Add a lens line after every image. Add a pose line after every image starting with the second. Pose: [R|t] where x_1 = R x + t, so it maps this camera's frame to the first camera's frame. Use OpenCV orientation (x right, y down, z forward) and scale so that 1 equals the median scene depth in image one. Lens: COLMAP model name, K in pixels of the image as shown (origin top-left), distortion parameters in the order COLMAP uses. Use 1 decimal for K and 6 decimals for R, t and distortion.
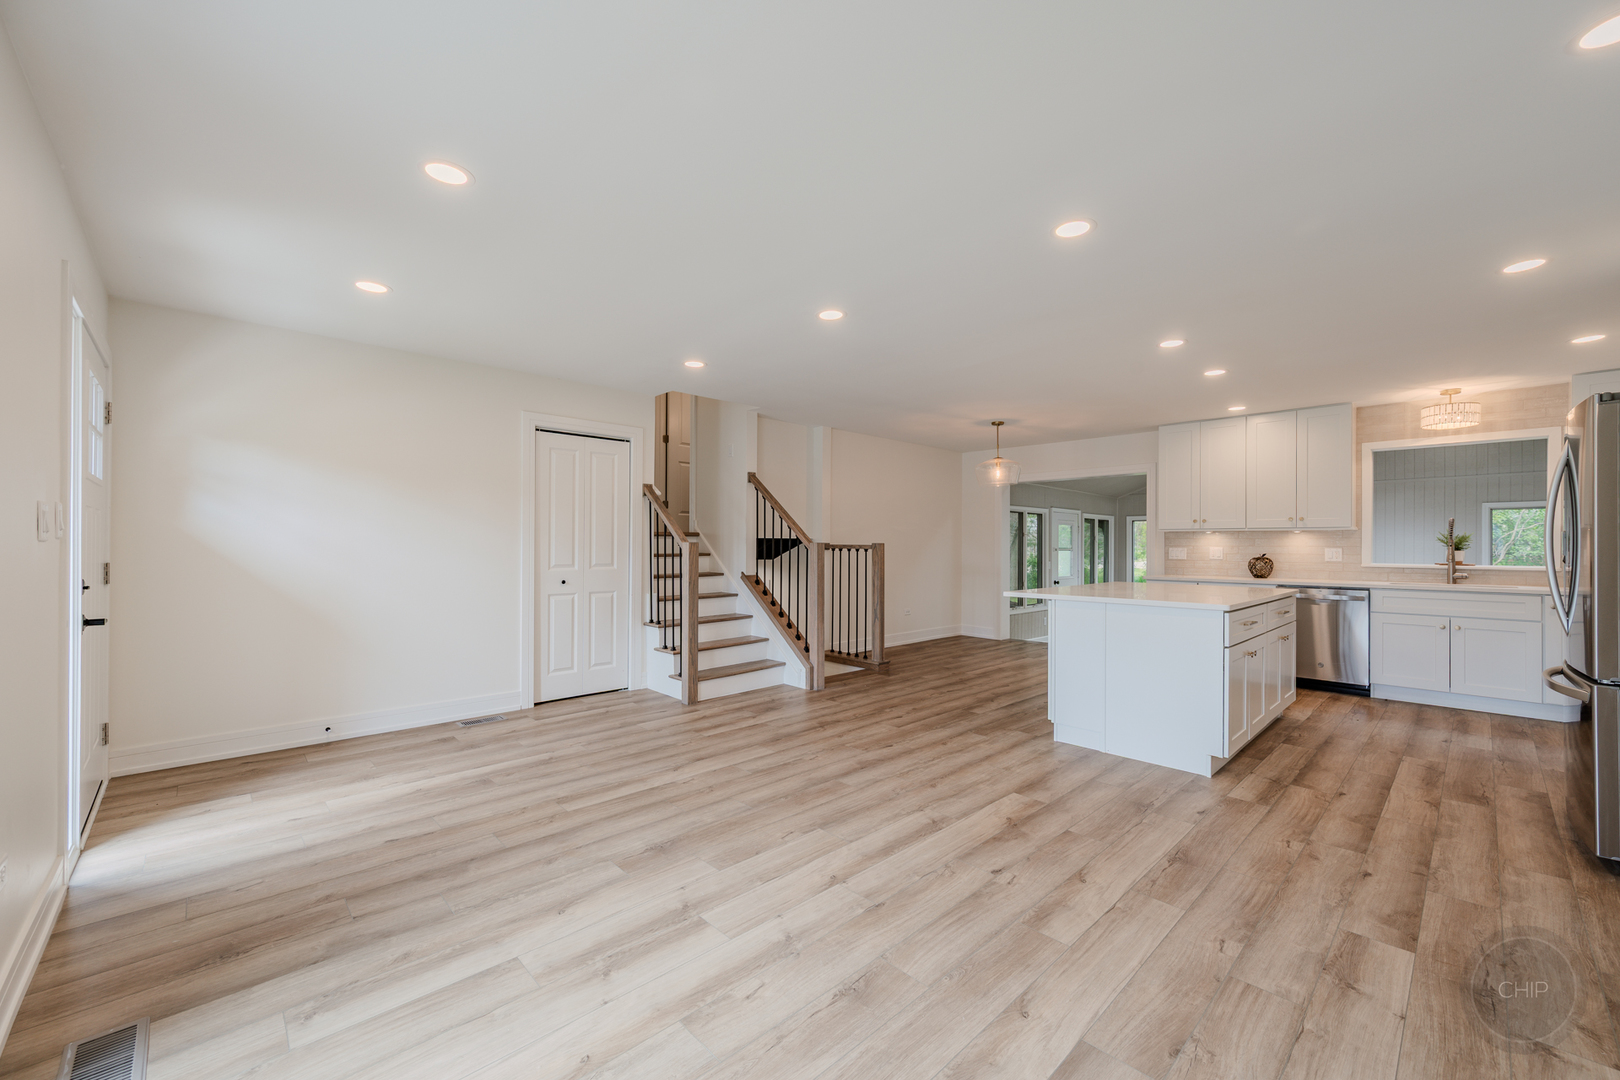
lens RADIAL K [[639.2, 0, 819.0], [0, 639.2, 547.5], [0, 0, 1]] dist [0.000005, 0.000764]
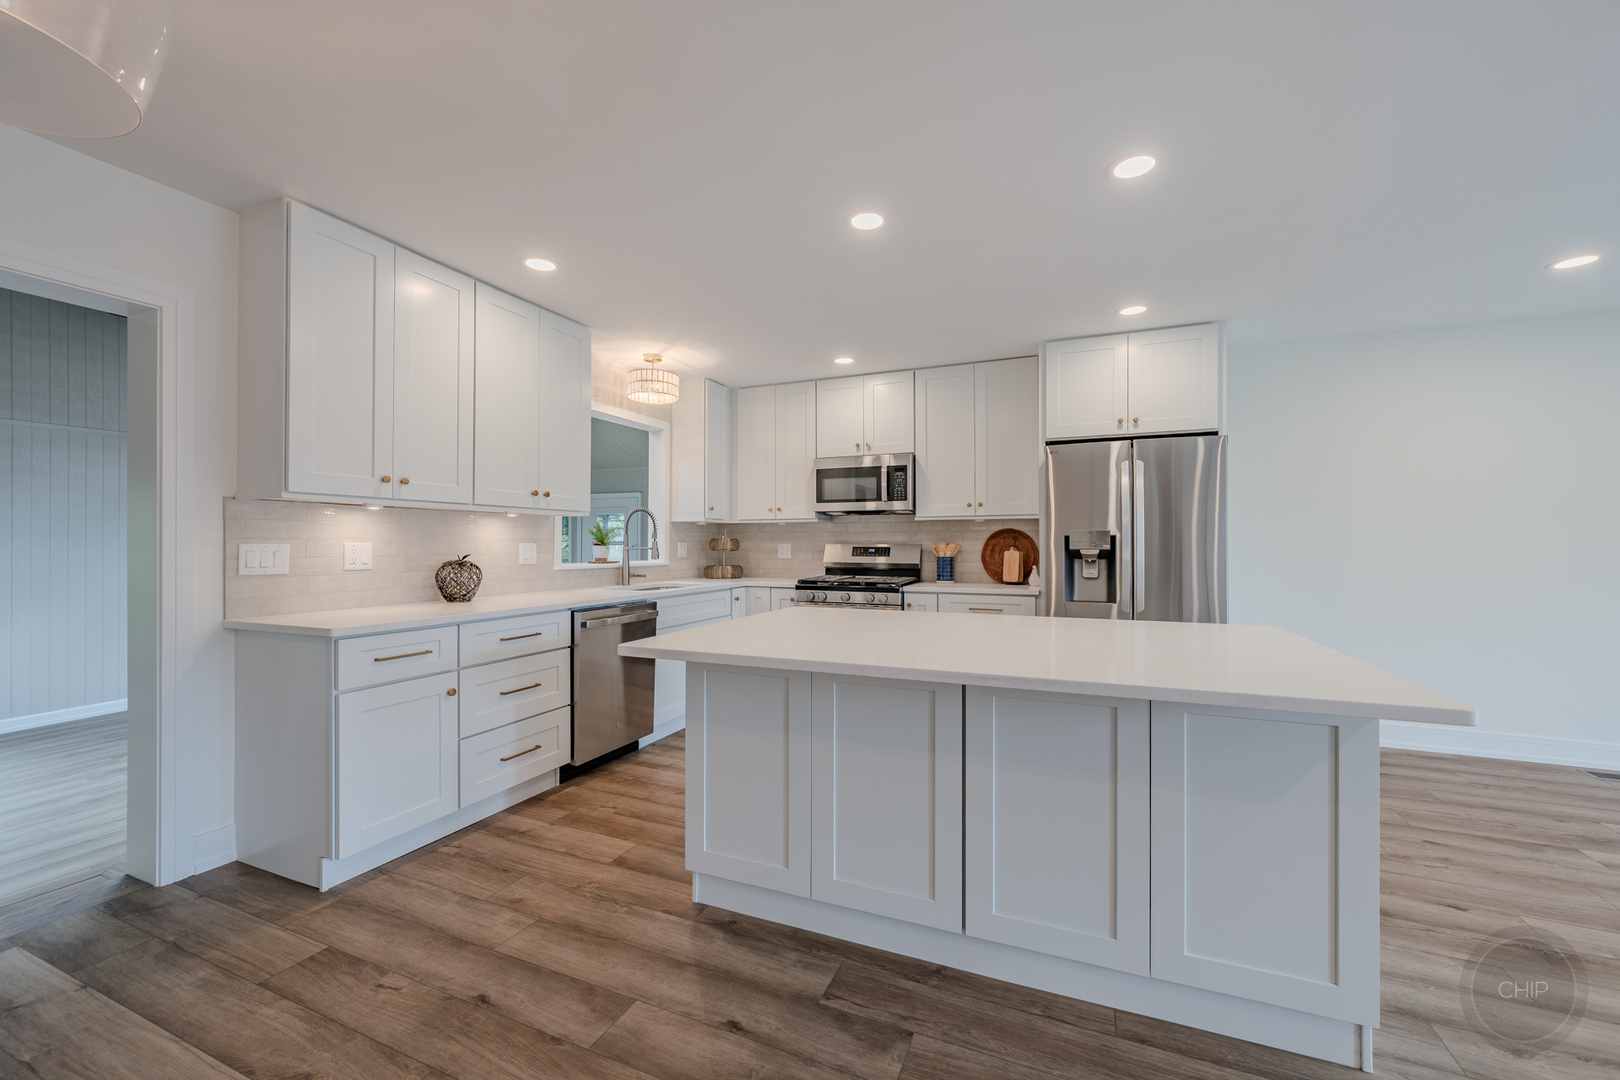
lens RADIAL K [[639.2, 0, 818.0], [0, 639.2, 544.6], [0, 0, 1]] dist [0.000005, 0.000764]
pose [[-0.389634, -0.006432, 0.920947, 0.170094], [-0.001103, 0.999978, 0.006517, -0.003715], [-0.920969, 0.001524, -0.389633, 1.569775]]
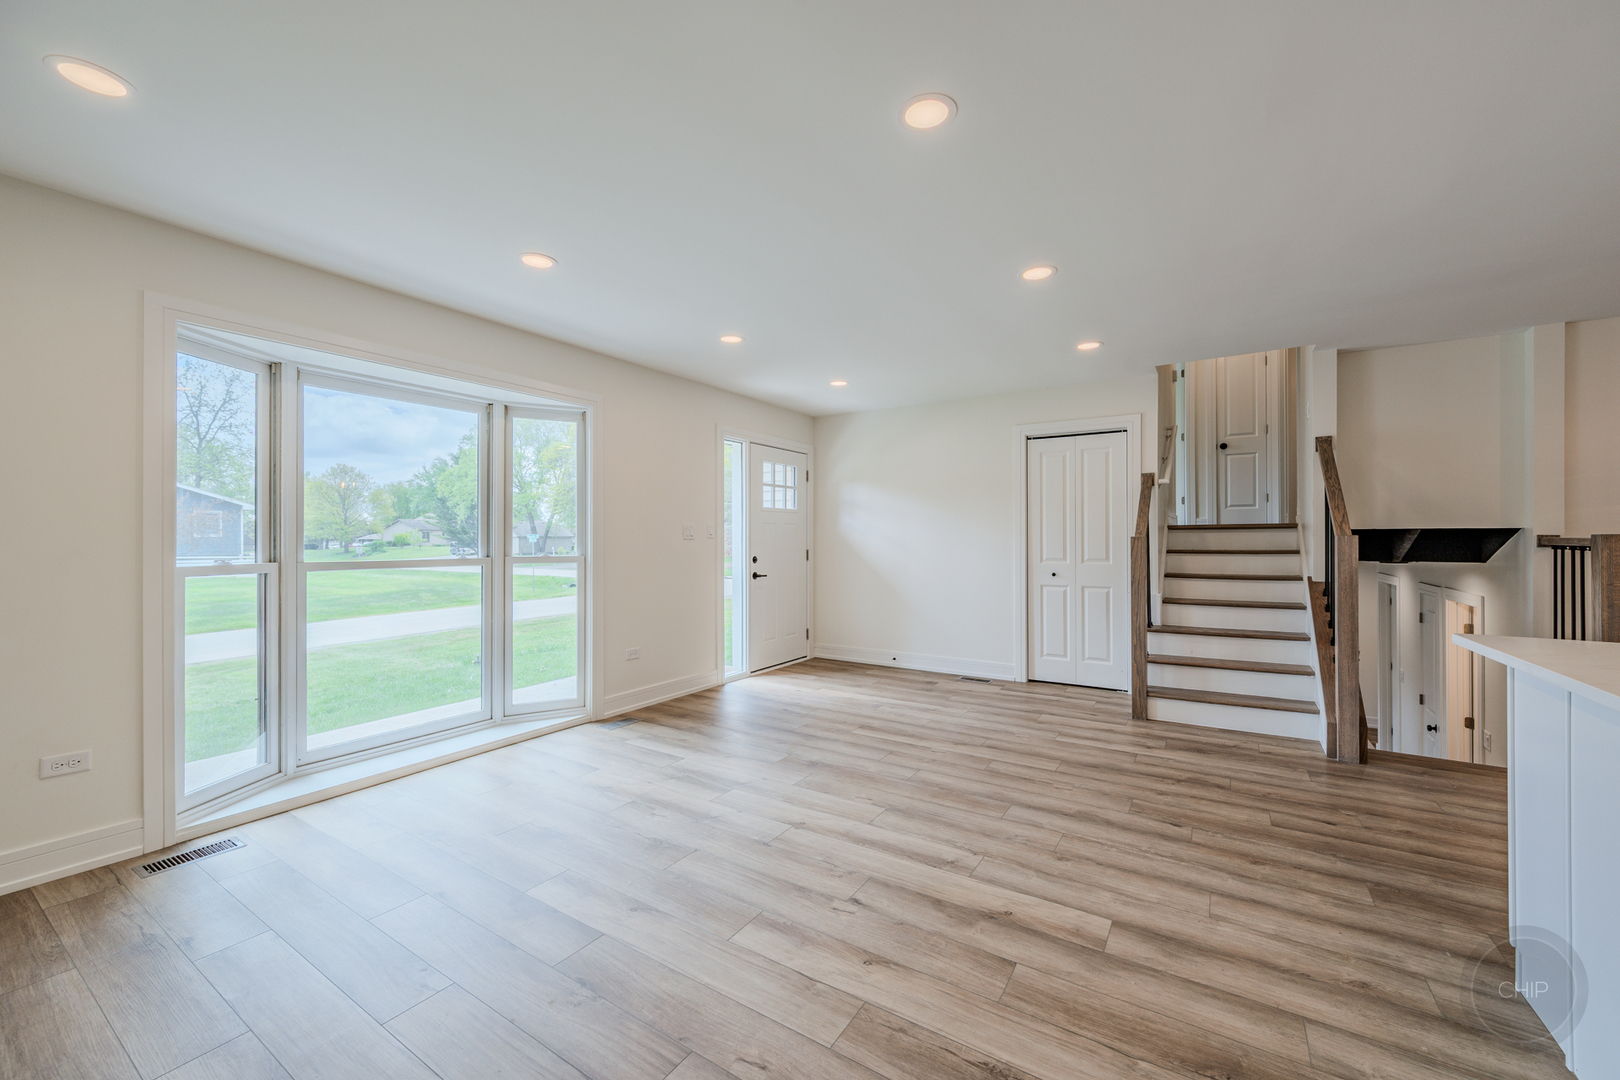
lens RADIAL K [[639.2, 0, 816.0], [0, 639.2, 532.1], [0, 0, 1]] dist [0.000005, 0.000764]
pose [[0.235117, -0.015419, -0.971845, 0.746992], [-0.003123, 0.999857, -0.016619, 0.002452], [0.971962, 0.006942, 0.235035, 0.476609]]
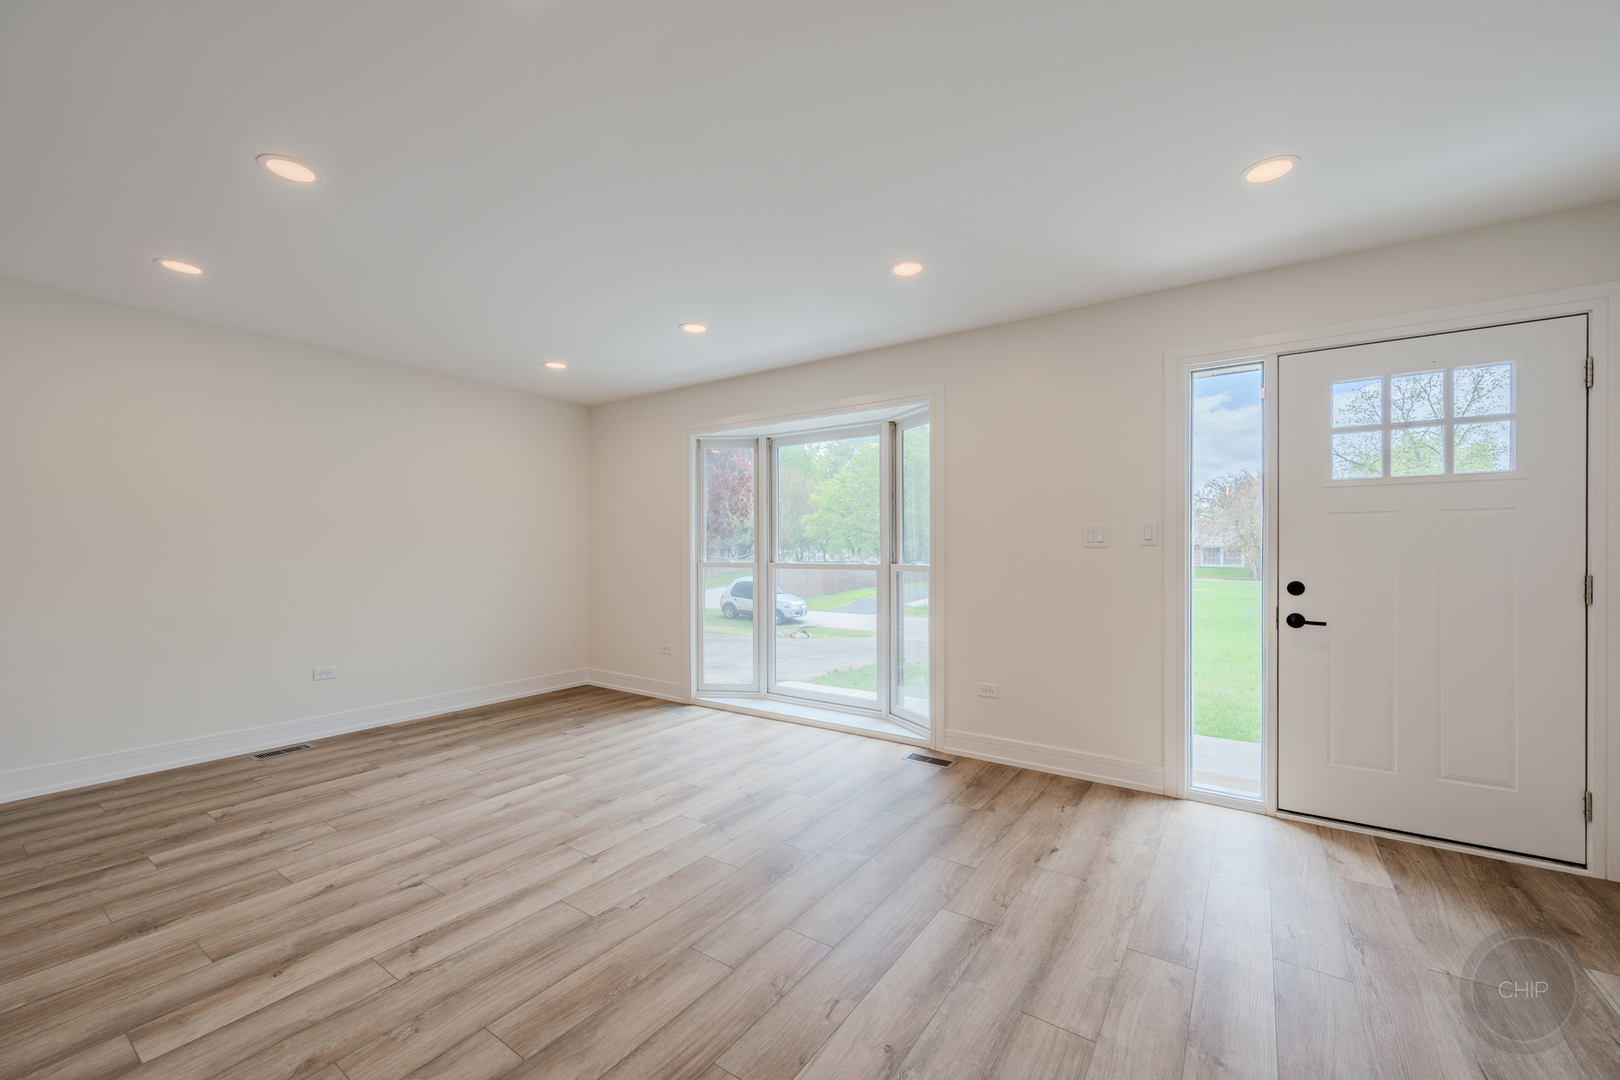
lens RADIAL K [[639.2, 0, 809.8], [0, 639.2, 551.9], [0, 0, 1]] dist [0.000005, 0.000764]
pose [[-0.981006, -0.002944, -0.193955, -0.077470], [-0.004262, 0.999971, 0.006380, -0.002934], [0.193931, 0.007086, -0.980990, 1.343795]]
